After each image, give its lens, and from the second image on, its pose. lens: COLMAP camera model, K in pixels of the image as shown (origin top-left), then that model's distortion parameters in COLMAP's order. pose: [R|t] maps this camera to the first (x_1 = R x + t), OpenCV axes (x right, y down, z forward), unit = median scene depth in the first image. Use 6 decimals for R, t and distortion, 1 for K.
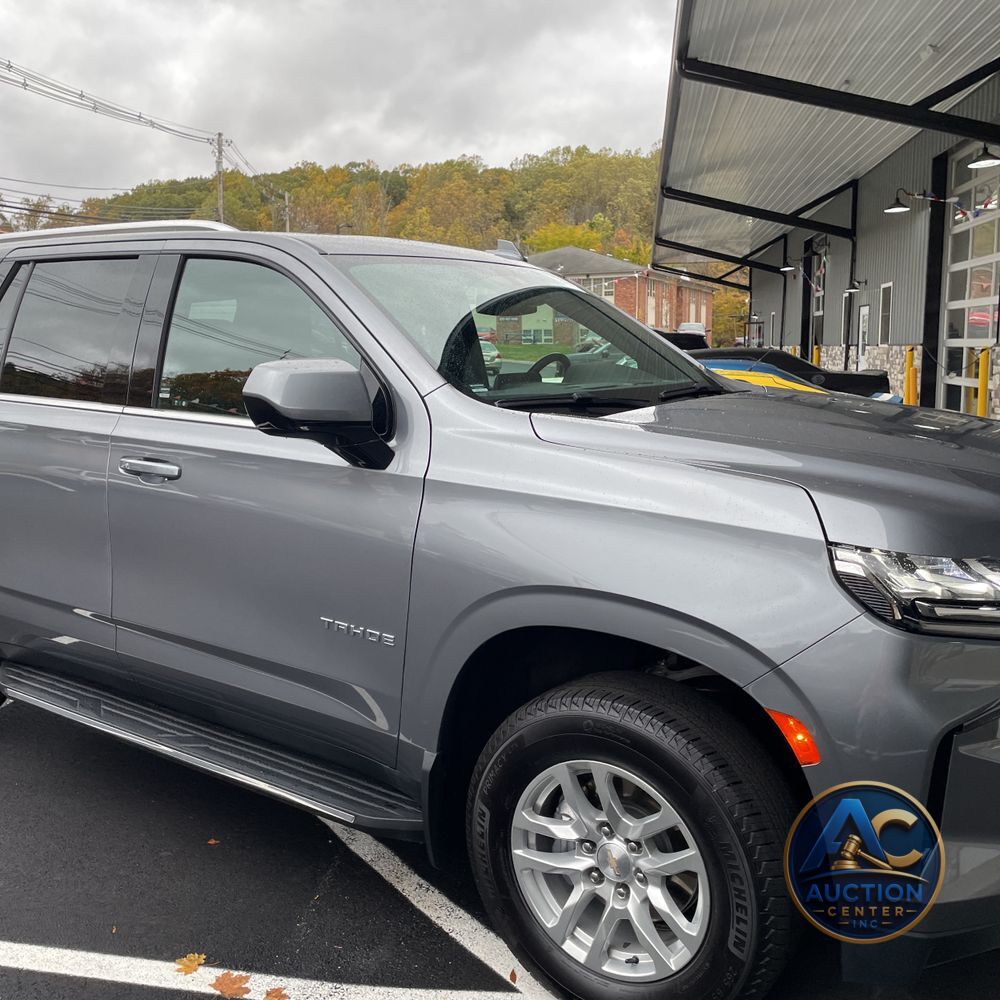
lens RADIAL K [[1006.4, 0, 488.1], [0, 1006.4, 474.8], [0, 0, 1]] dist [0.102599, -0.150353]
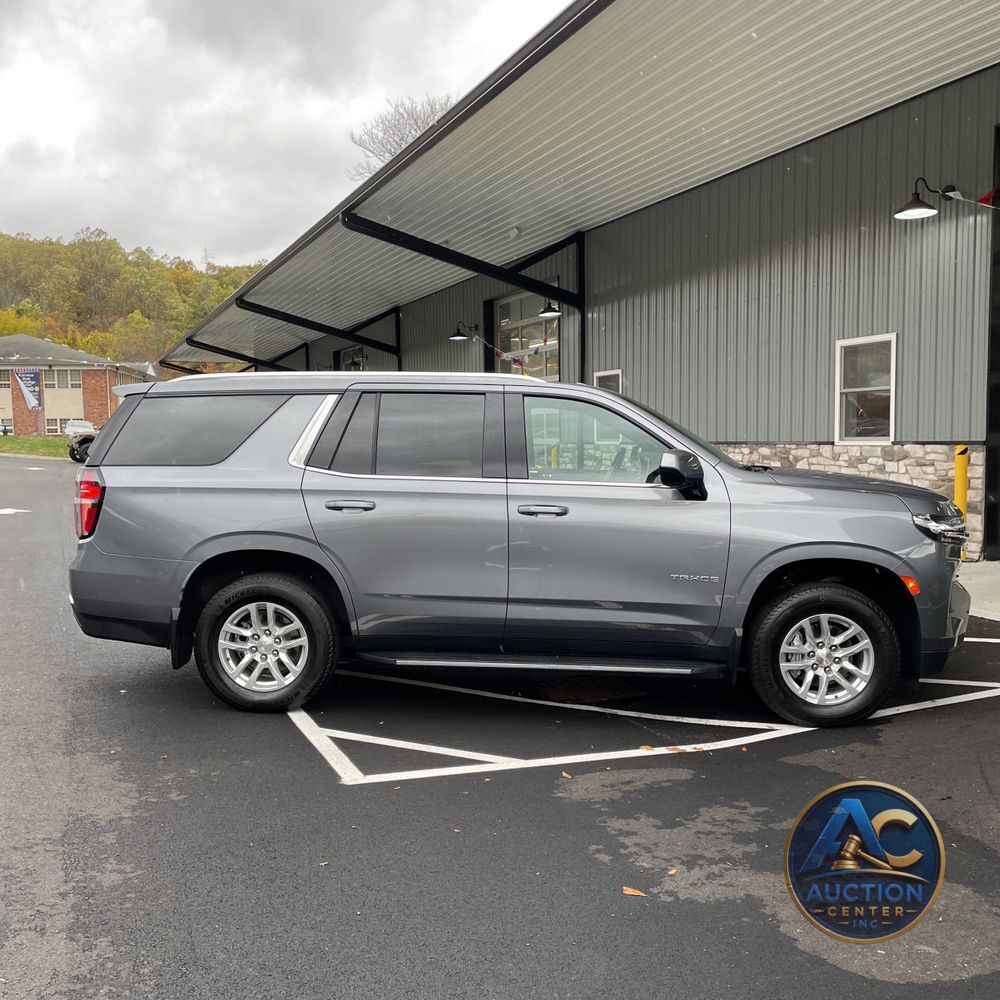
lens RADIAL K [[1007.6, 0, 494.9], [0, 1007.6, 501.4], [0, 0, 1]] dist [0.093919, -0.130483]
pose [[0.849783, -0.035429, 0.525941, -0.165391], [0.070145, 0.996466, -0.046211, 0.006536], [-0.522445, 0.076161, 0.849265, -0.060690]]
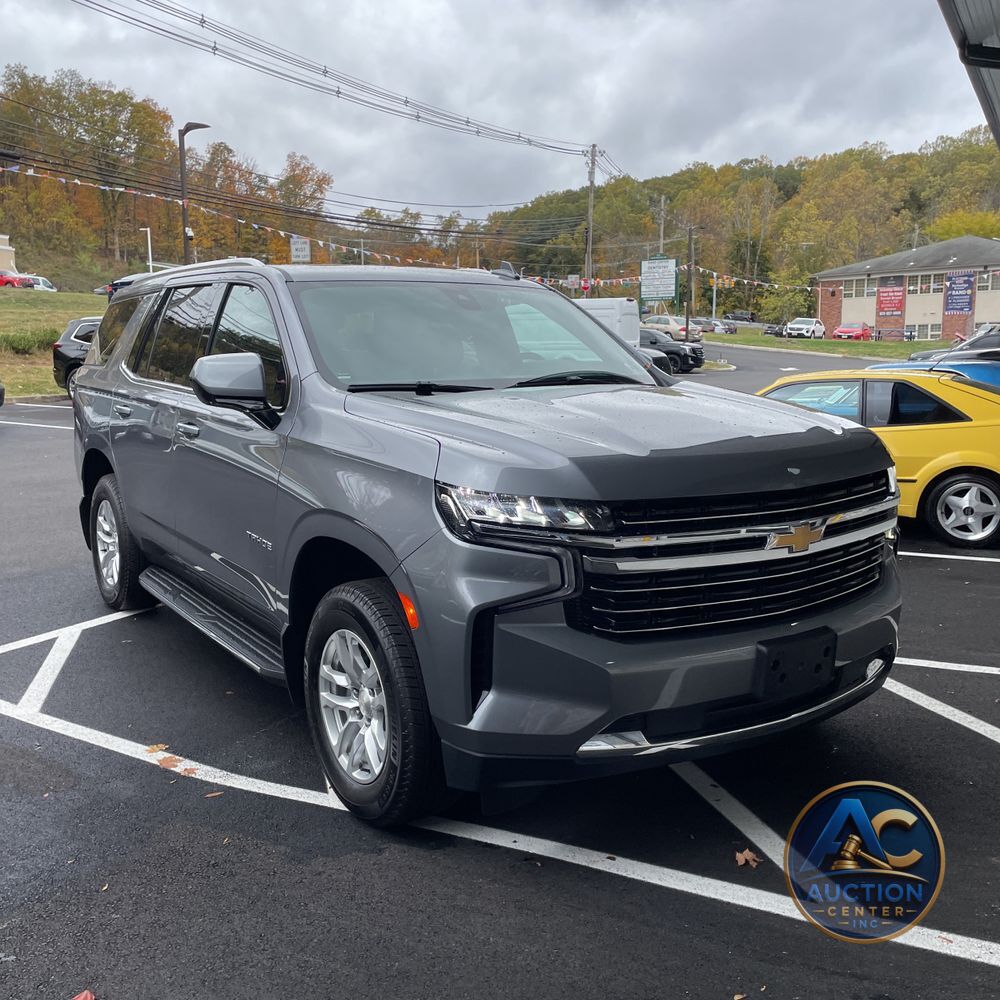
lens RADIAL K [[1006.4, 0, 488.1], [0, 1006.4, 474.8], [0, 0, 1]] dist [0.102599, -0.150353]
pose [[0.931039, 0.045897, -0.362022, 0.073772], [-0.046315, 0.998899, 0.007530, 0.003474], [0.361969, 0.009757, 0.932139, -0.025983]]
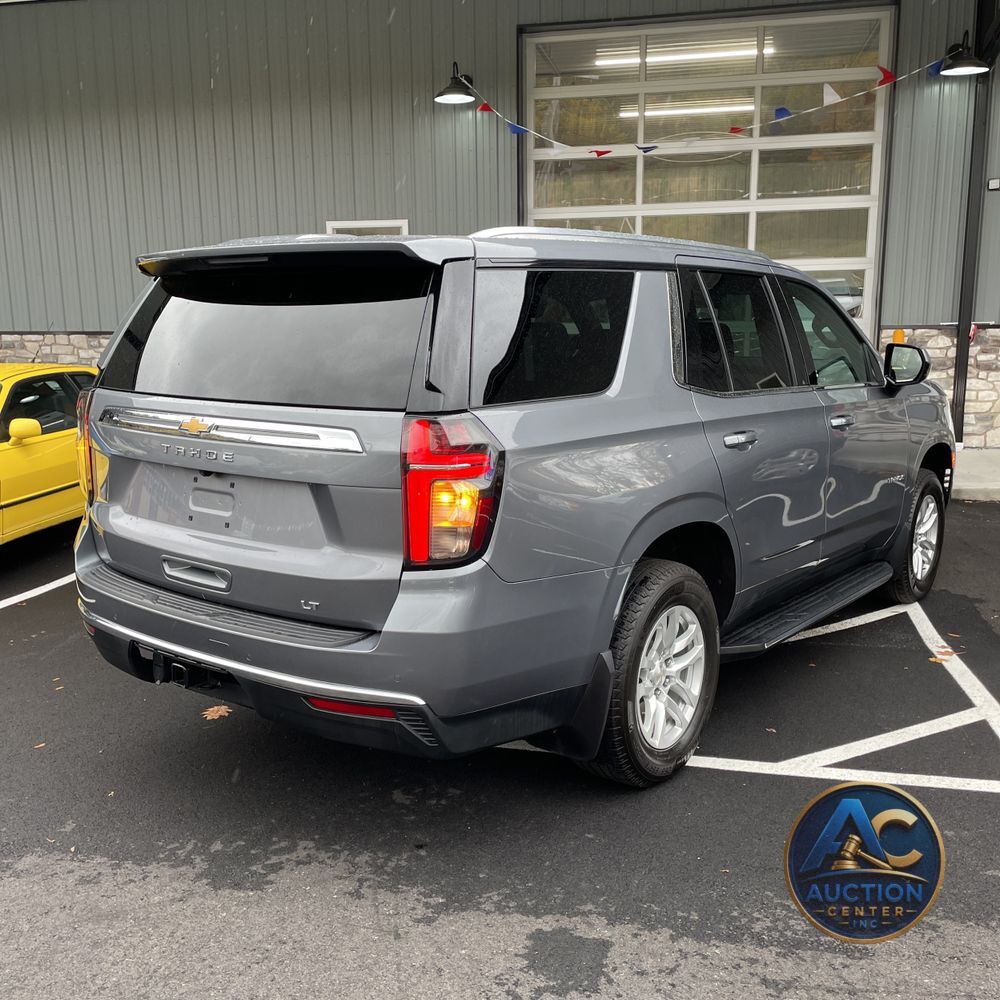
lens RADIAL K [[1017.8, 0, 503.4], [0, 1017.8, 484.1], [0, 0, 1]] dist [0.104164, -0.135729]
pose [[0.051050, -0.161733, 0.985513, -0.229715], [0.136052, 0.978727, 0.153571, -0.026933], [-0.989386, 0.126241, 0.071968, 0.170074]]
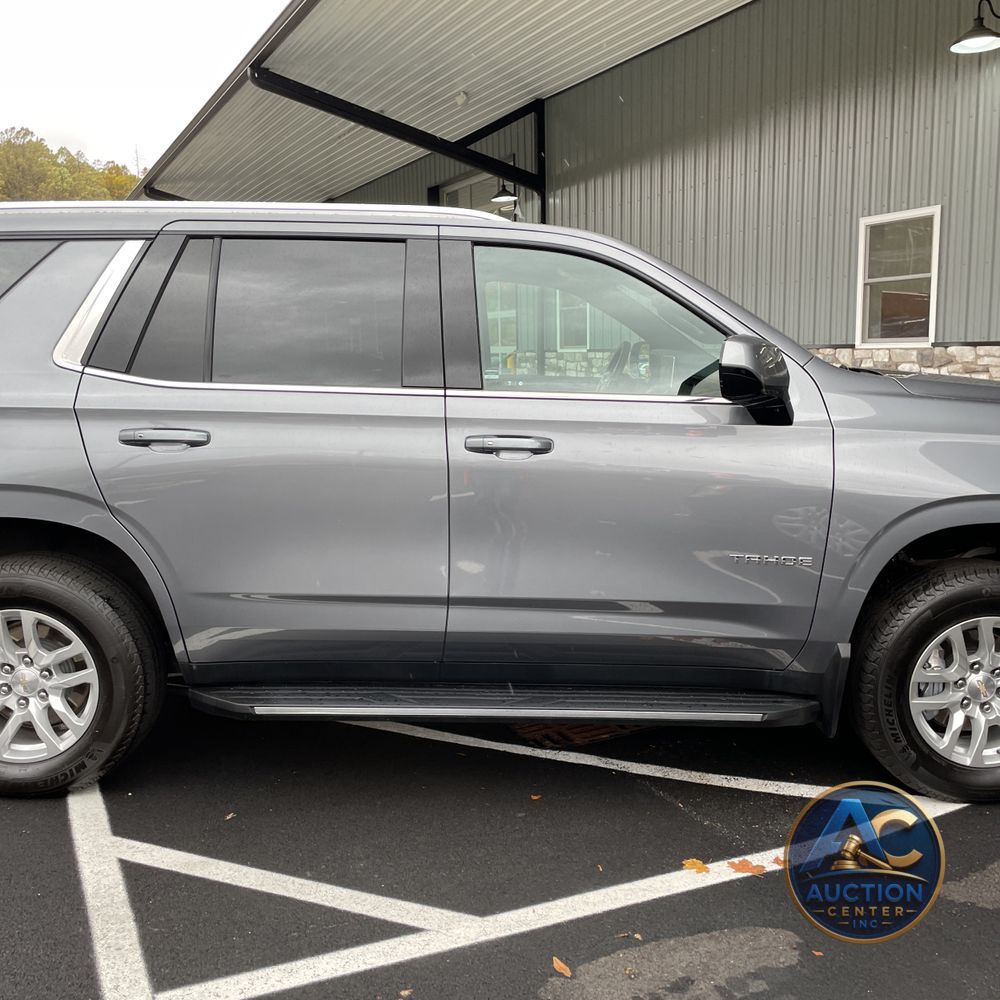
lens RADIAL K [[1017.8, 0, 503.4], [0, 1017.8, 484.1], [0, 0, 1]] dist [0.104164, -0.135729]
pose [[0.819053, -0.077861, 0.568409, -0.113724], [0.078498, 0.996639, 0.023408, 0.000931], [-0.568322, 0.025447, 0.822413, 0.017212]]
